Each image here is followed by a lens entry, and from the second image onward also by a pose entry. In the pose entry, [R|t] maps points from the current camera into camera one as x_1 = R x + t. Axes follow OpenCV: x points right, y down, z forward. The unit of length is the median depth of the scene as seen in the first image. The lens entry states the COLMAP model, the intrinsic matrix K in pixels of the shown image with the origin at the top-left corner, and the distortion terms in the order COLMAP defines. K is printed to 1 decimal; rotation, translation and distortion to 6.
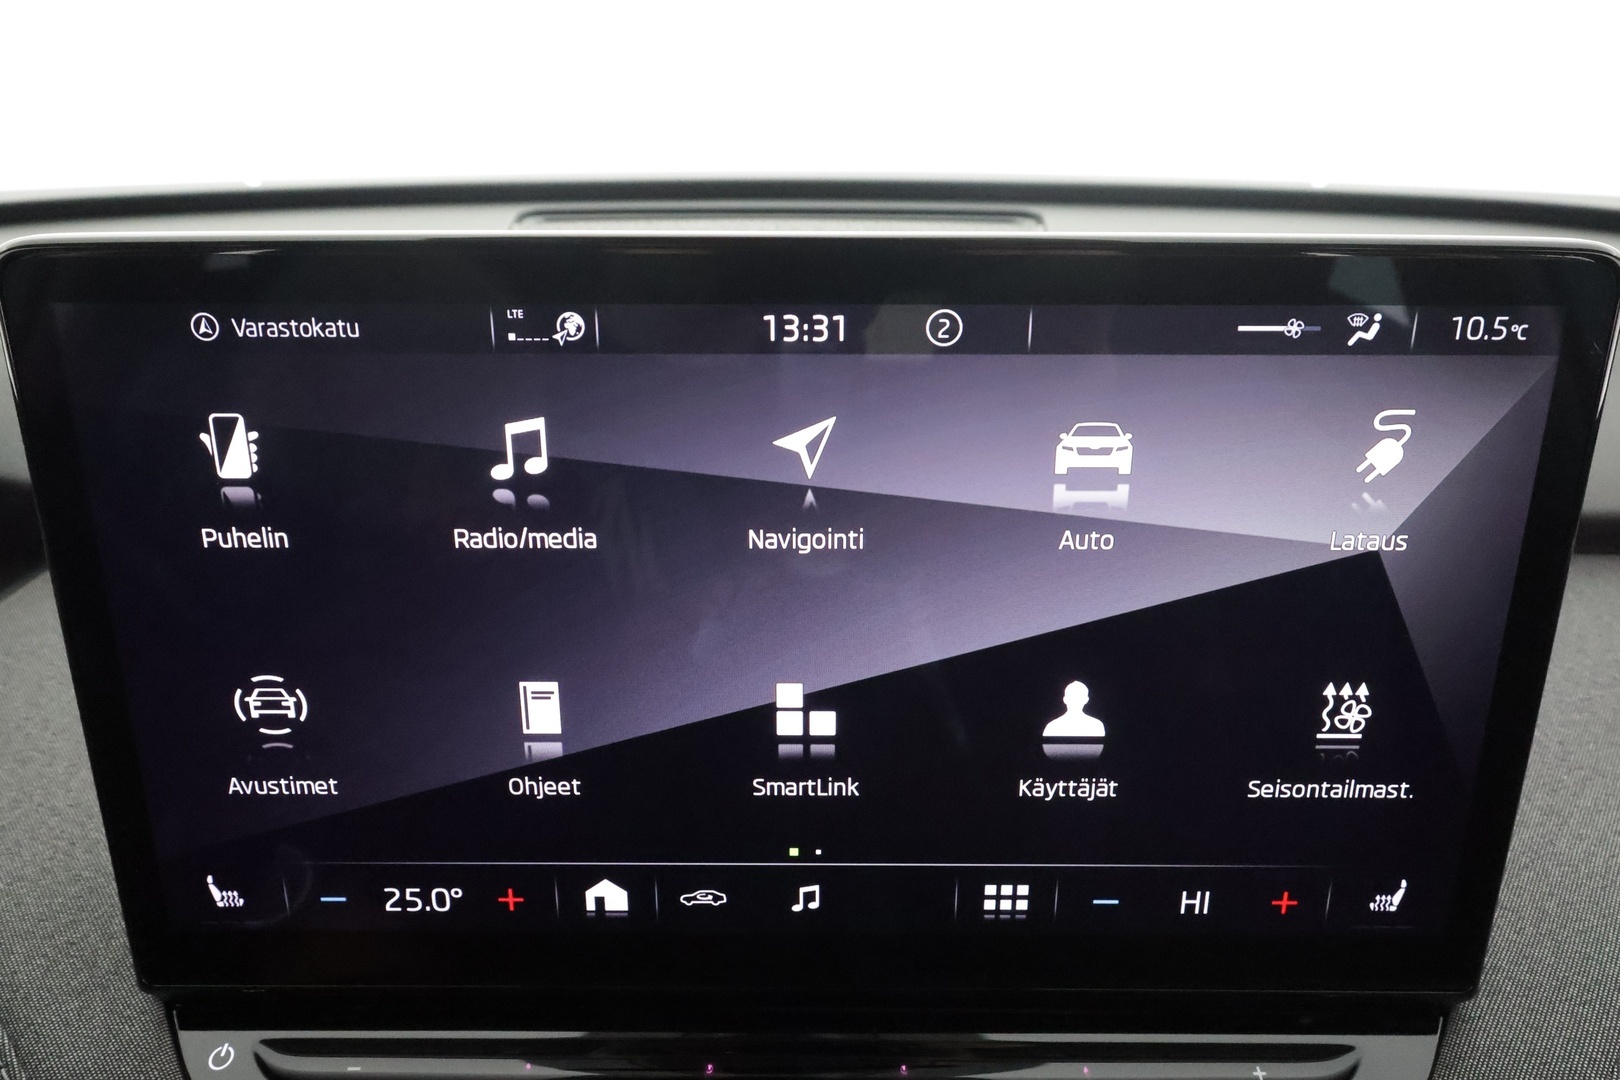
lens RADIAL K [[1114.5, 0, 817.2], [0, 1114.5, 538.3], [0, 0, 1]] dist [-0.001746, -0.000687]
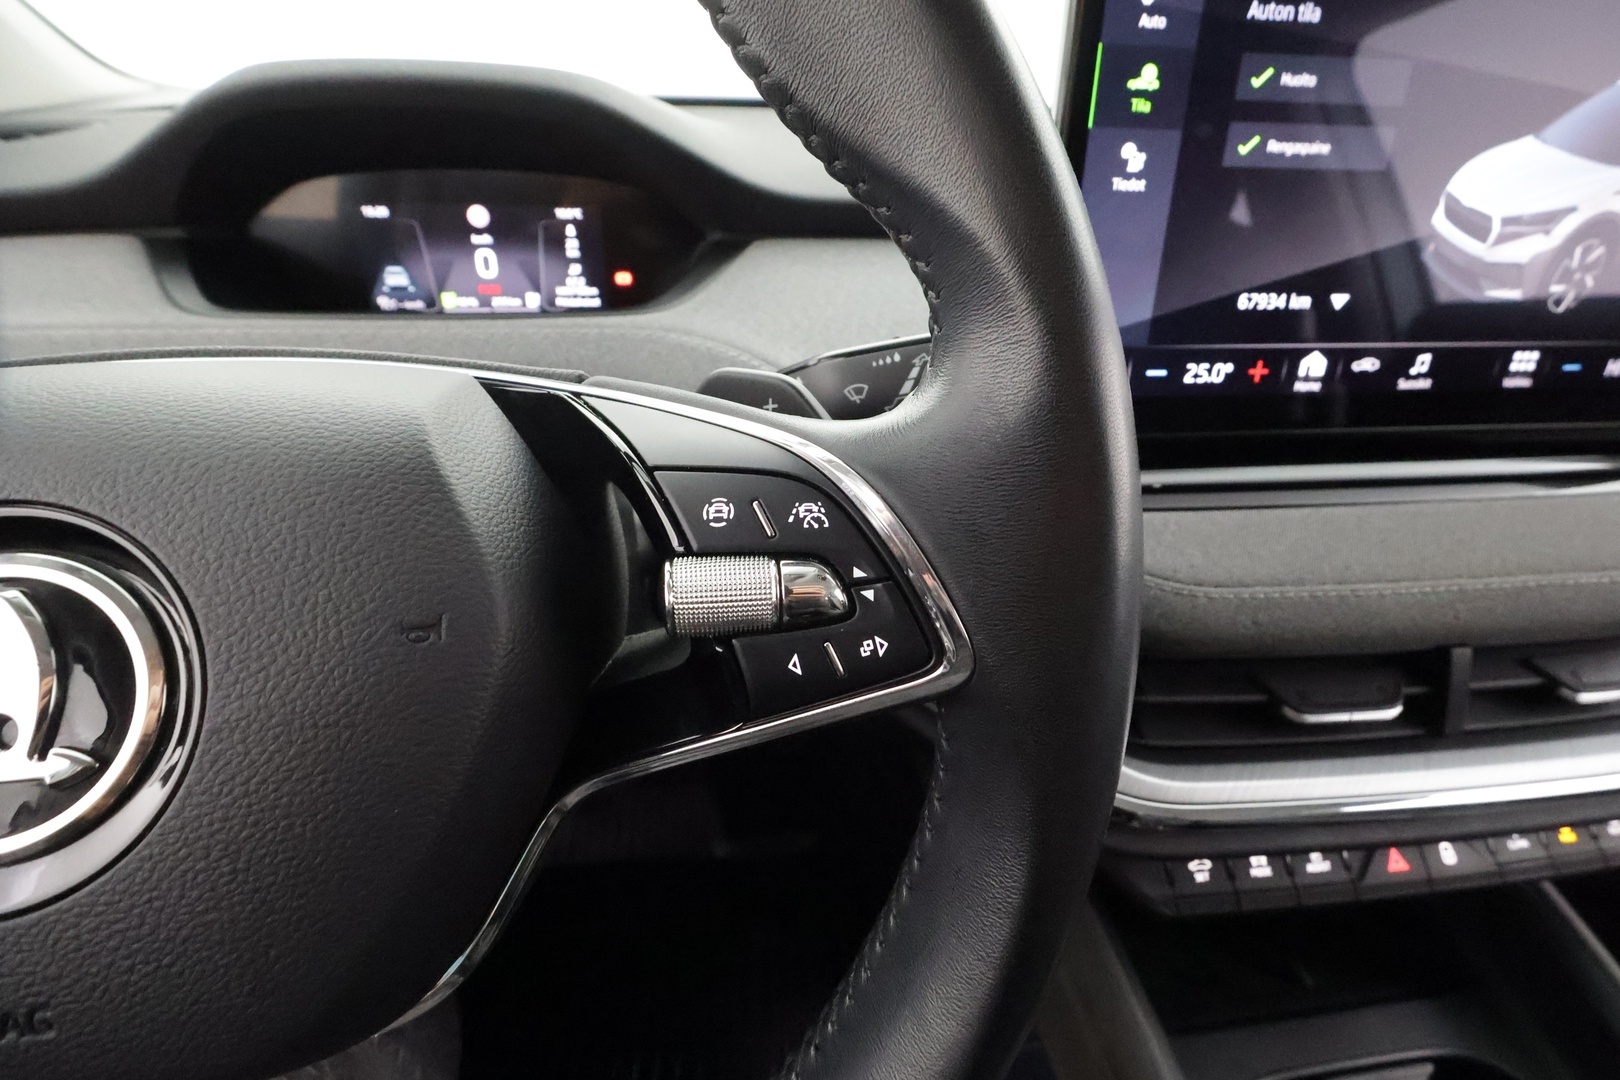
lens RADIAL K [[758.0, 0, 809.5], [0, 758.0, 544.0], [0, 0, 1]] dist [-0.000182, 0.001396]
pose [[0.989578, -0.048406, 0.135615, -1.223719], [0.035794, 0.994934, 0.093941, 0.506113], [-0.139475, -0.088107, 0.986298, -0.017018]]
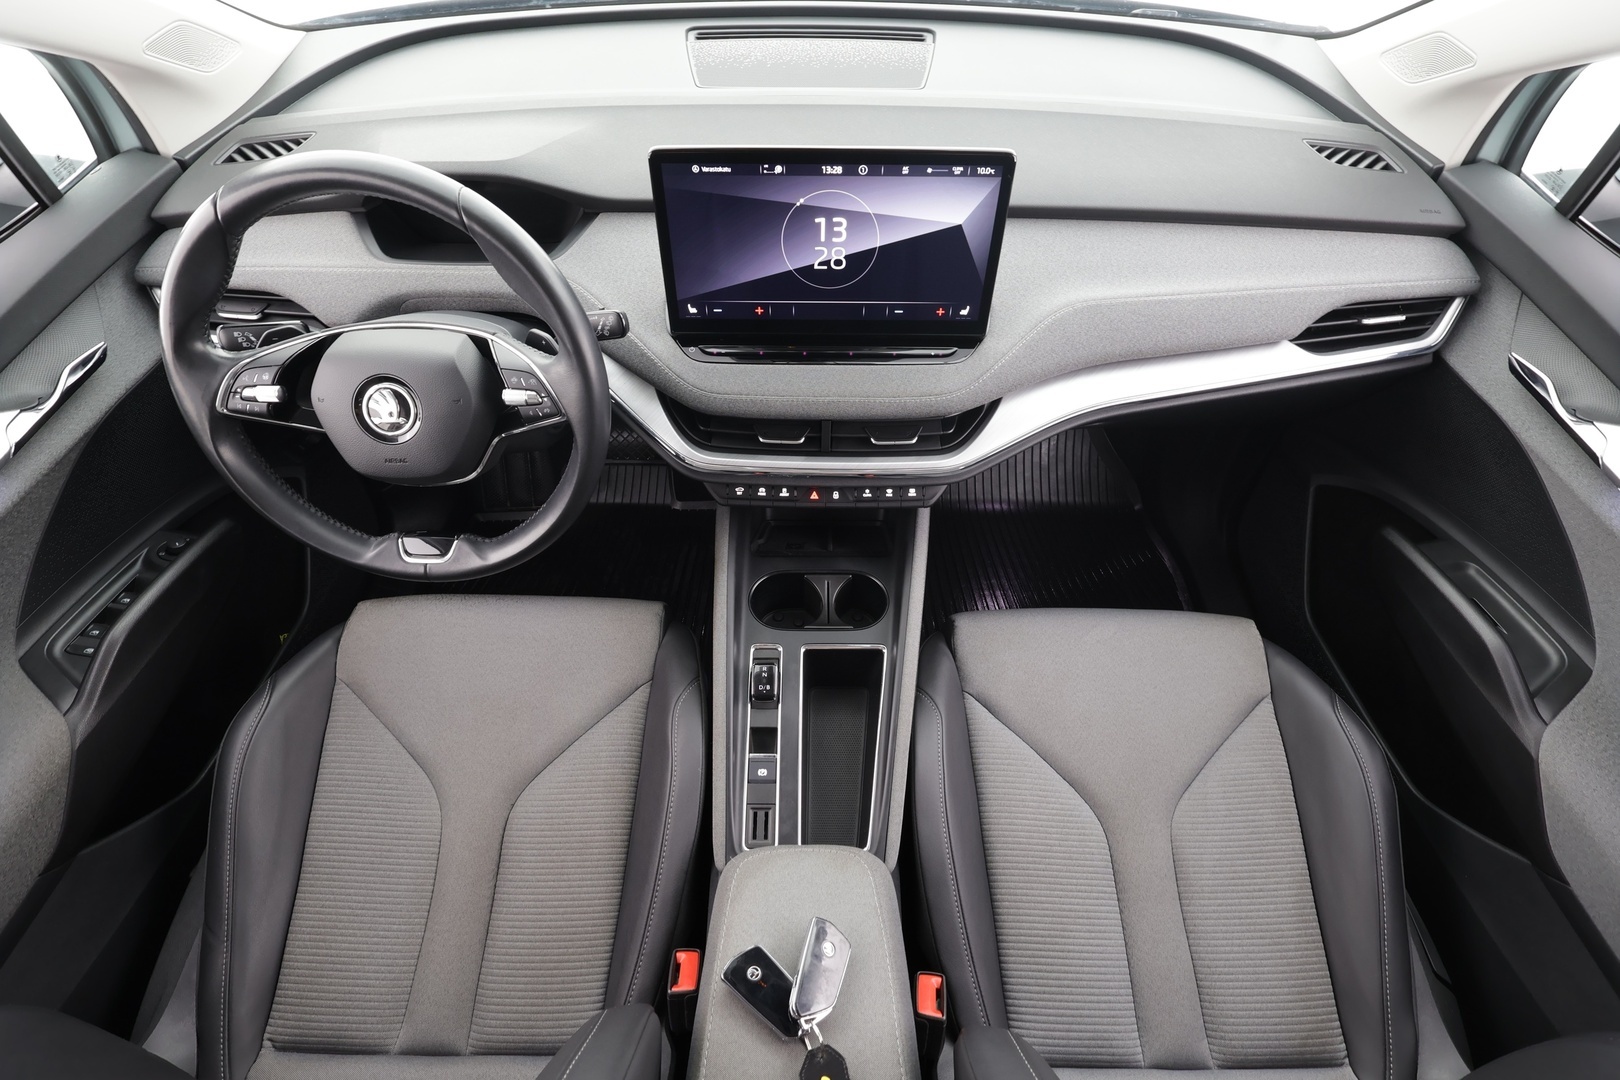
lens RADIAL K [[758.0, 0, 809.7], [0, 758.0, 545.4], [0, 0, 1]] dist [-0.000182, 0.001396]
pose [[0.999987, 0.001336, 0.004989, -0.107396], [-0.003410, 0.896223, 0.443590, -0.180758], [-0.003878, -0.443601, 0.896216, -2.270048]]
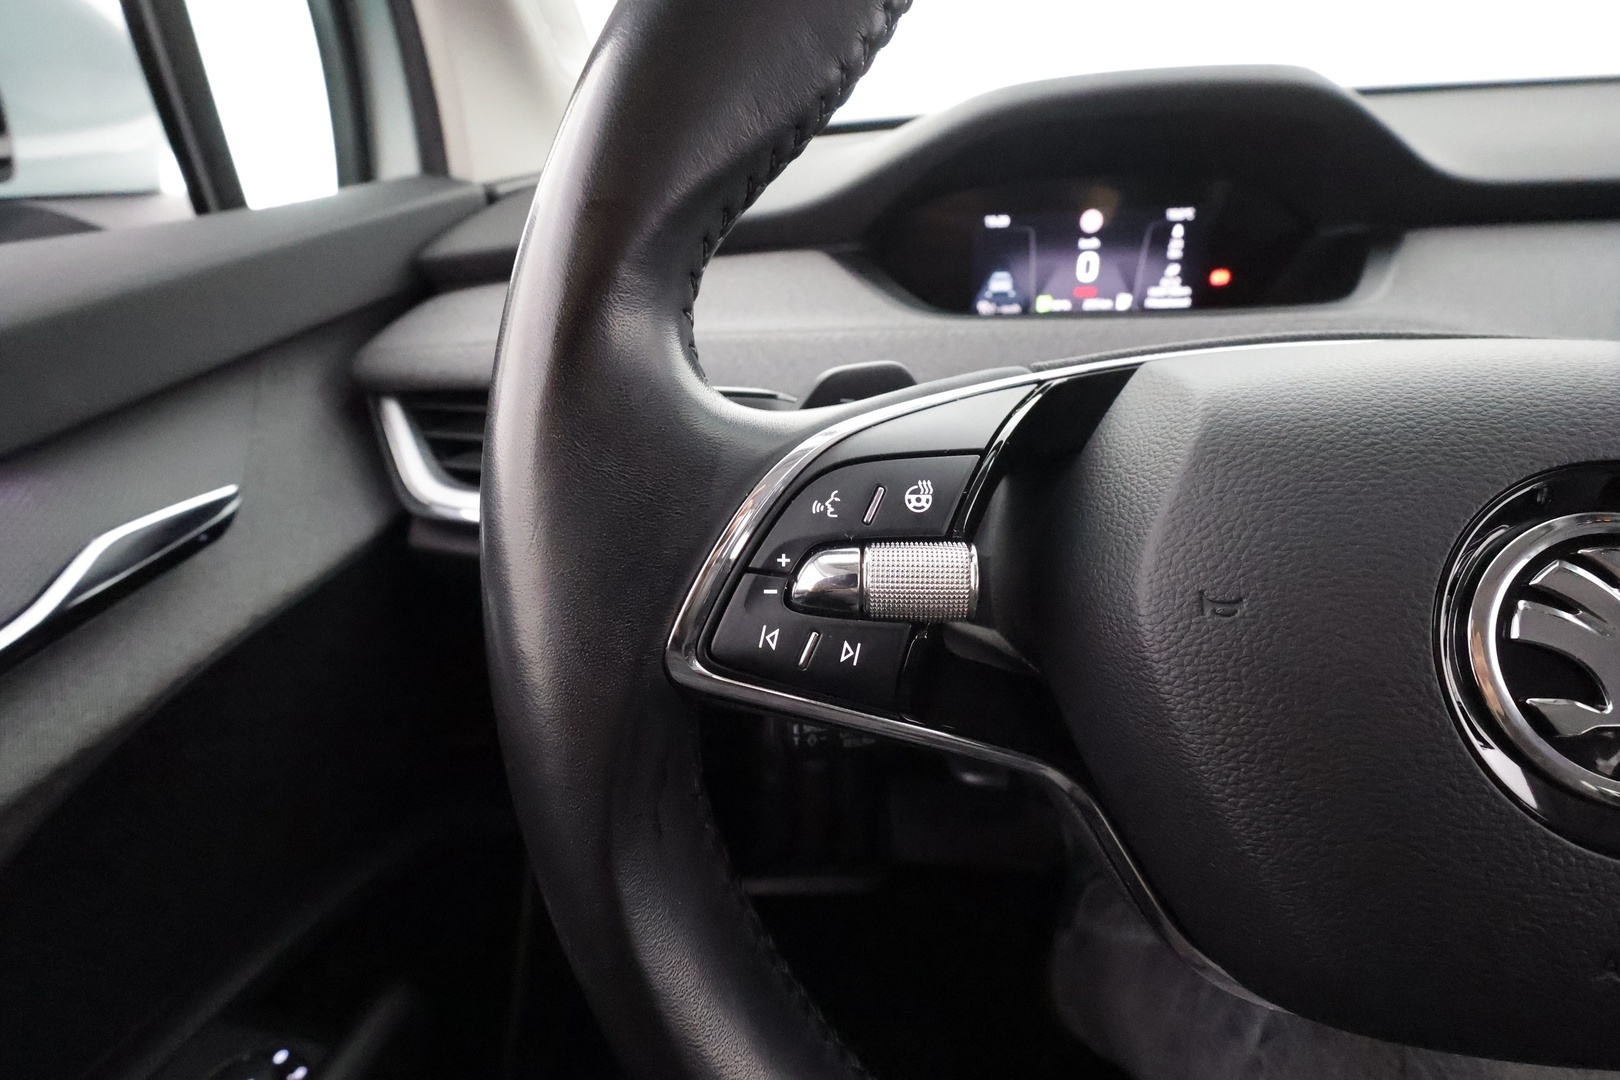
lens RADIAL K [[758.0, 0, 808.3], [0, 758.0, 537.8], [0, 0, 1]] dist [-0.000182, 0.001396]
pose [[0.997191, -0.005489, -0.074701, -2.196967], [0.010258, 0.997922, 0.063613, 0.518749], [0.074197, -0.064201, 0.995175, -0.007925]]
